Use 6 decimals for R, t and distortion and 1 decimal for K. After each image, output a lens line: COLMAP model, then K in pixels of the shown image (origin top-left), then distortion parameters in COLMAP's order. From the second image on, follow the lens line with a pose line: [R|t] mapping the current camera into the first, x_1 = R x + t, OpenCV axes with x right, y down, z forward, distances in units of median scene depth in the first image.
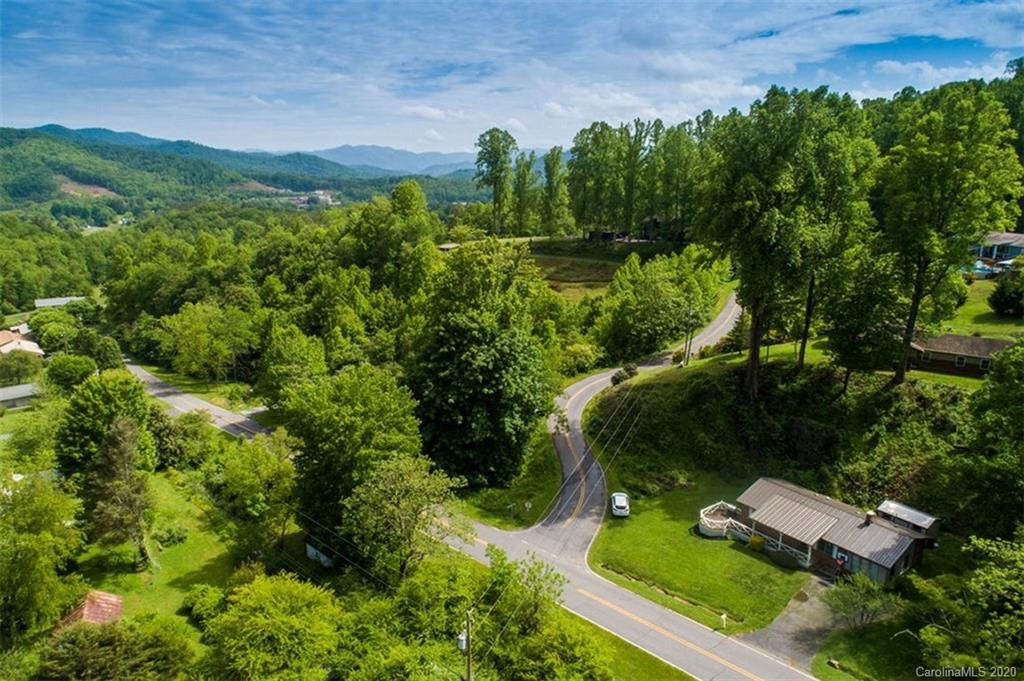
lens RADIAL K [[696.6, 0, 511.9], [0, 696.6, 327.2], [0, 0, 1]] dist [-0.010354, 0.004642]
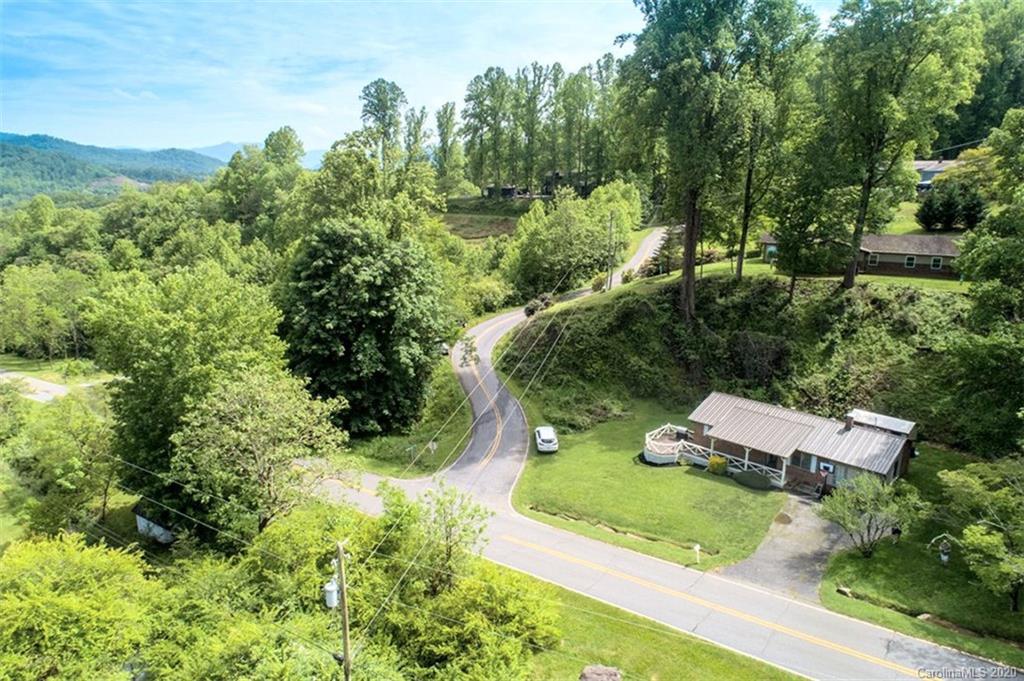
lens RADIAL K [[696.6, 0, 511.9], [0, 696.6, 327.2], [0, 0, 1]] dist [-0.010354, 0.004642]
pose [[0.988743, -0.038502, 0.144583, 0.002927], [0.038071, 0.999258, 0.005753, 0.111710], [-0.144697, -0.000184, 0.989476, 0.189545]]
